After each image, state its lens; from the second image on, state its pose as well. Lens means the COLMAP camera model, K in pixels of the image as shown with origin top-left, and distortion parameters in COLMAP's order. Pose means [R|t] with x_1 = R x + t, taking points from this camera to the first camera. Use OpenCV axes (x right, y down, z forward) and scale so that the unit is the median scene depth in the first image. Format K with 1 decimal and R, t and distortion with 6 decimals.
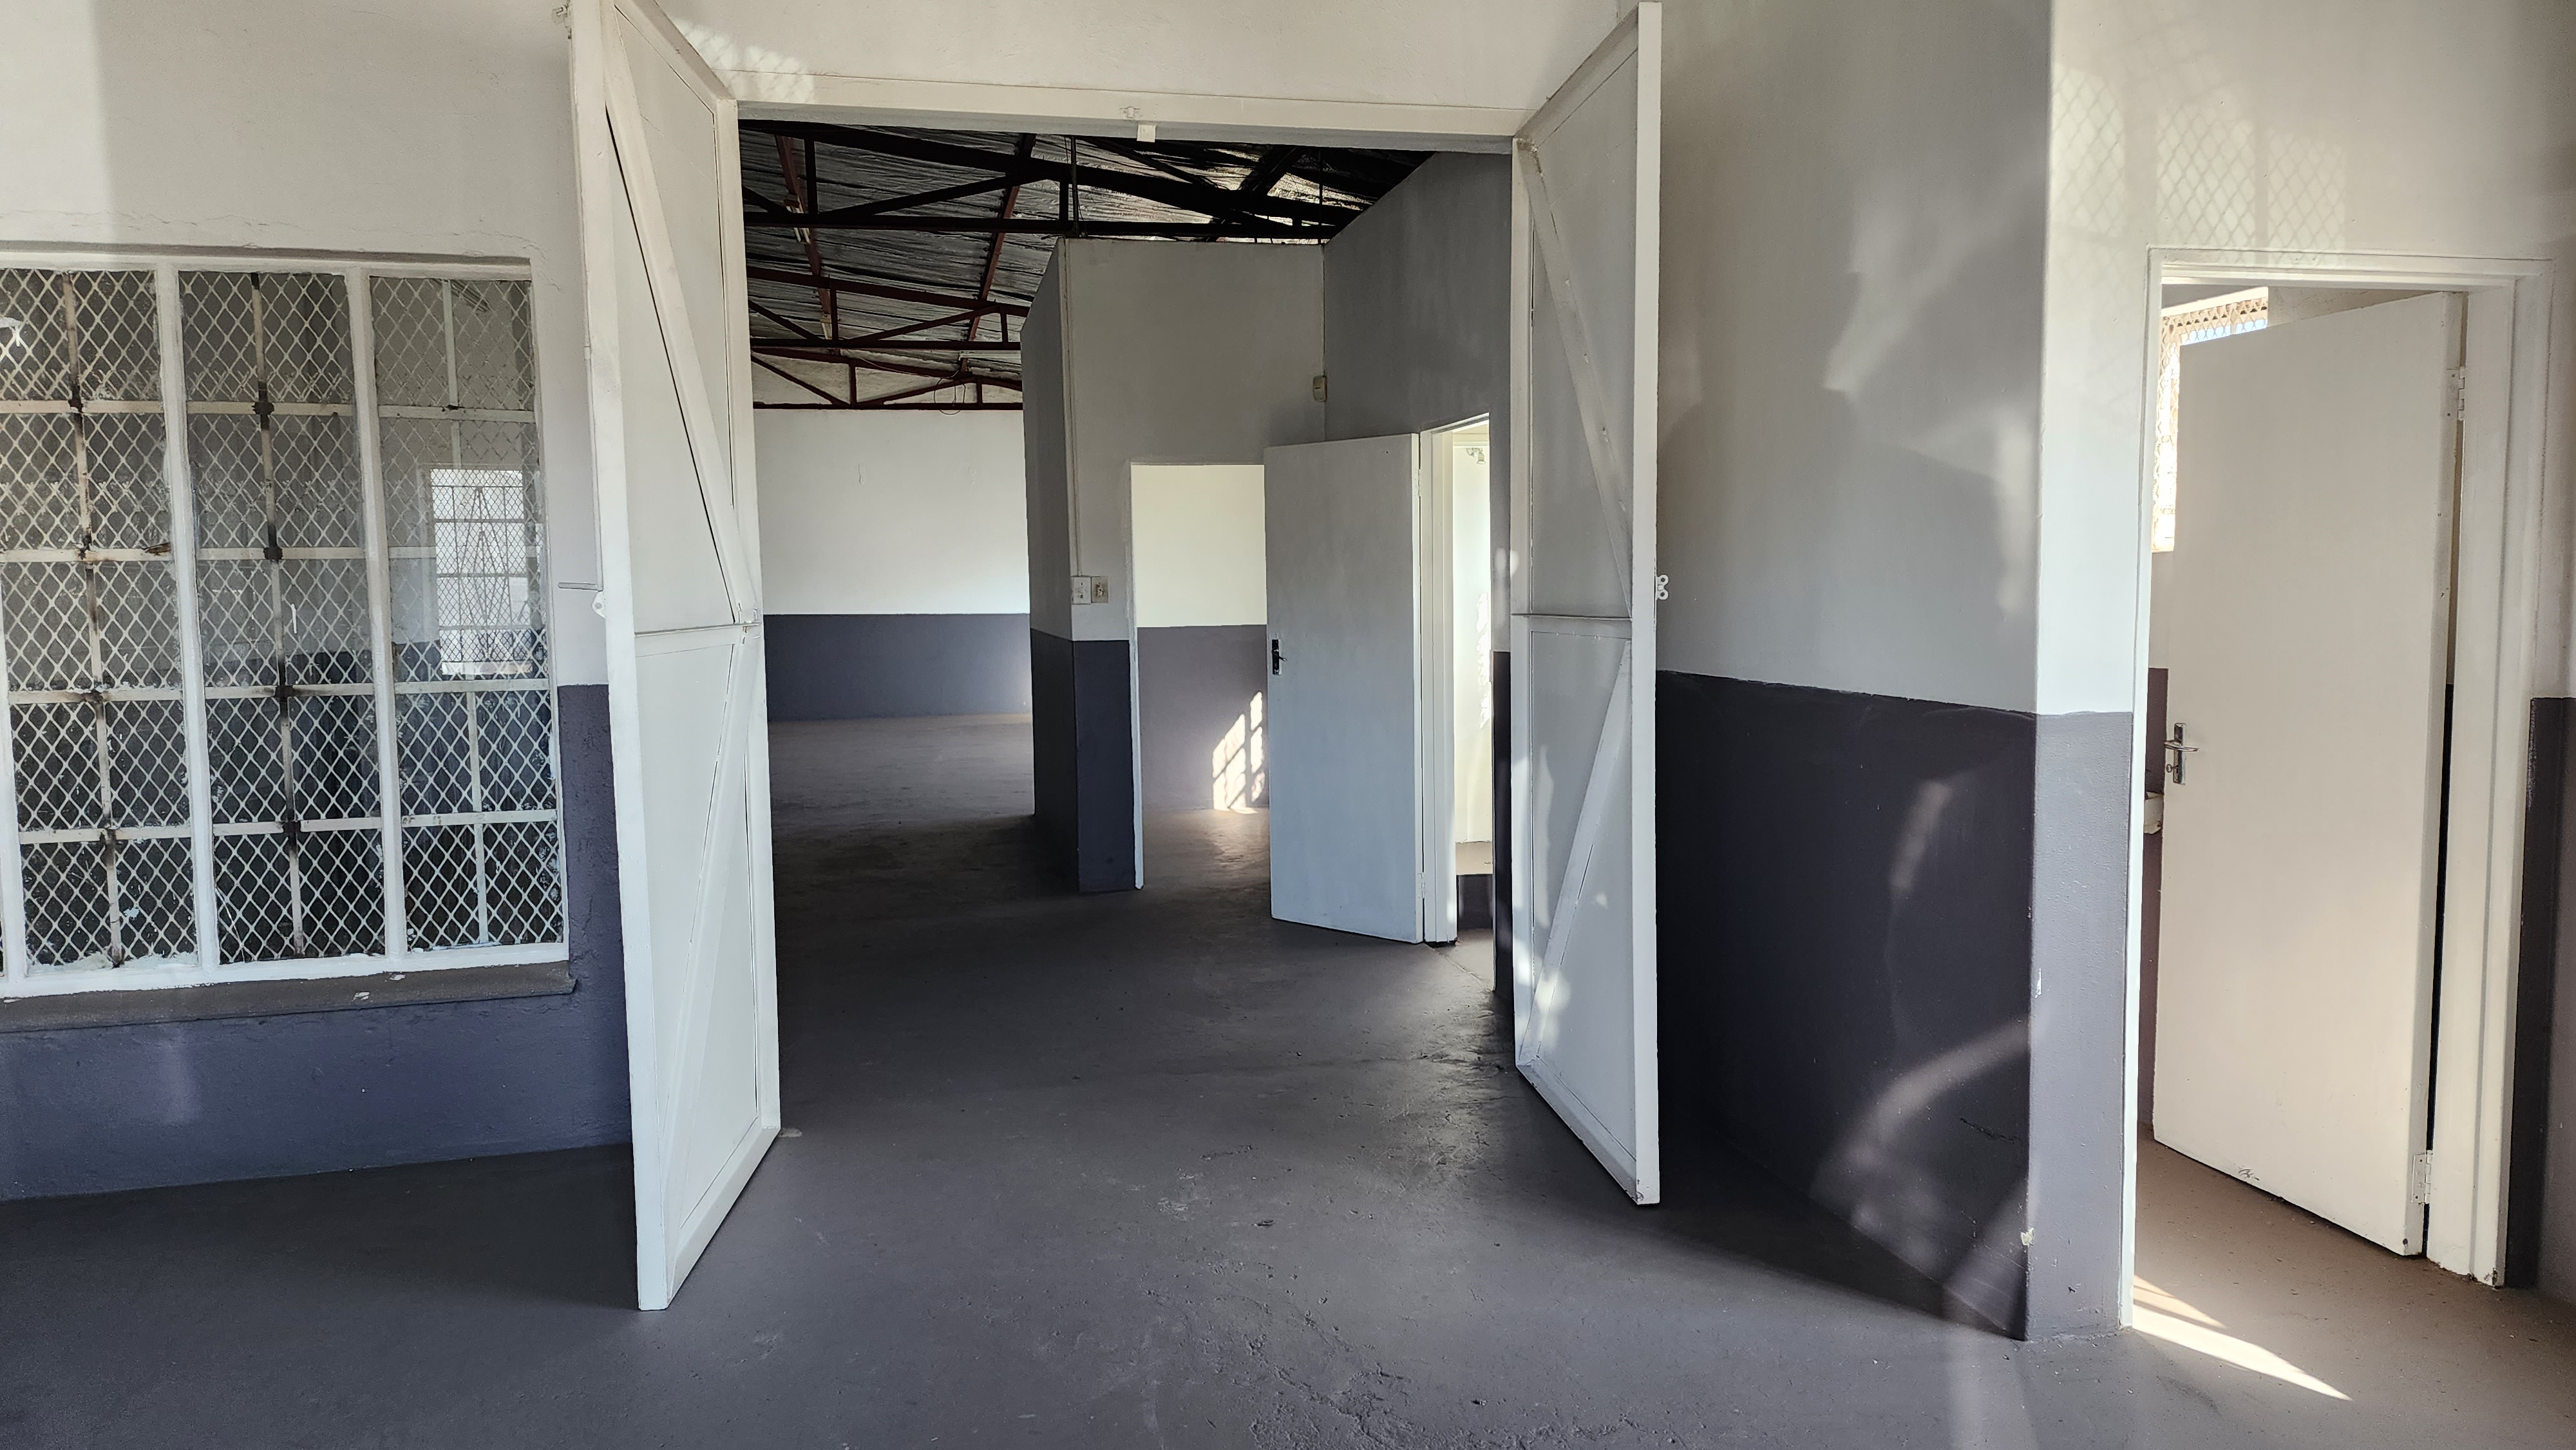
lens RADIAL K [[1682.4, 0, 1288.0], [0, 1682.4, 725.0], [0, 0, 1]] dist [0.000811, 0.000034]
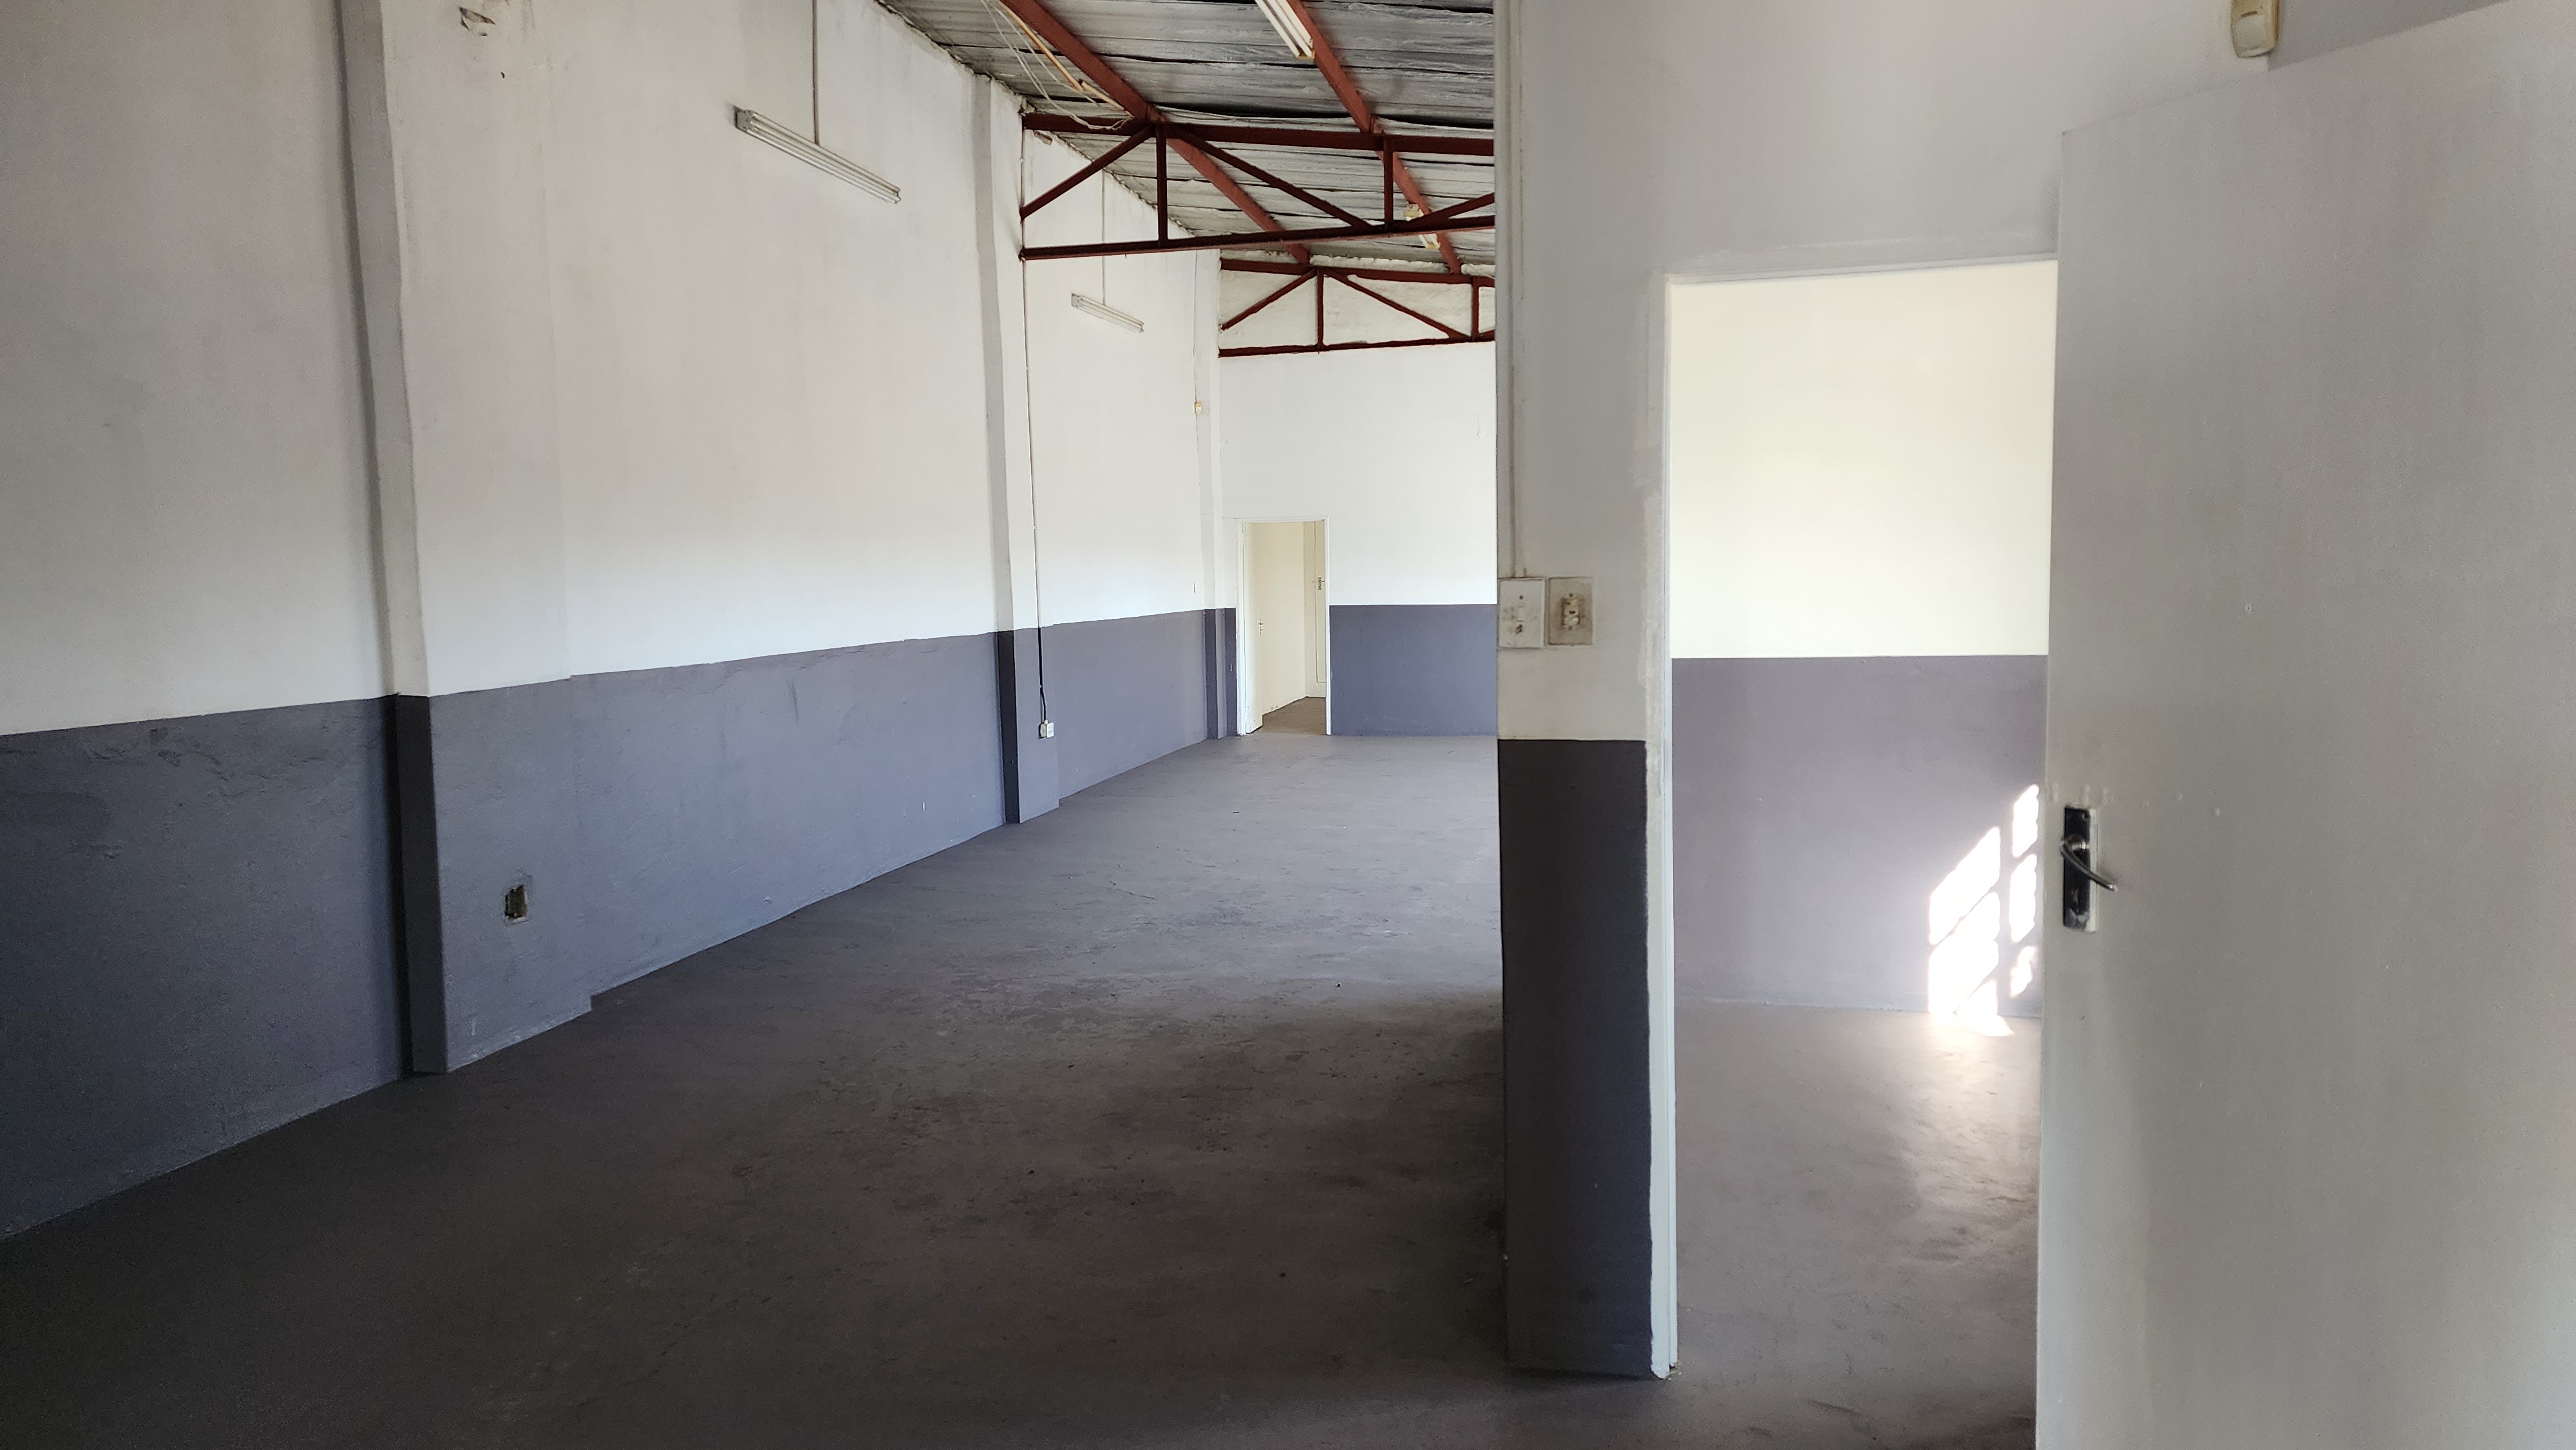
lens RADIAL K [[1682.4, 0, 1288.0], [0, 1682.4, 725.0], [0, 0, 1]] dist [0.000811, 0.000034]
pose [[0.901486, 0.019596, -0.432365, -0.000209], [-0.013194, 0.999754, 0.017804, -0.025694], [0.432608, -0.010345, 0.901523, 0.270131]]
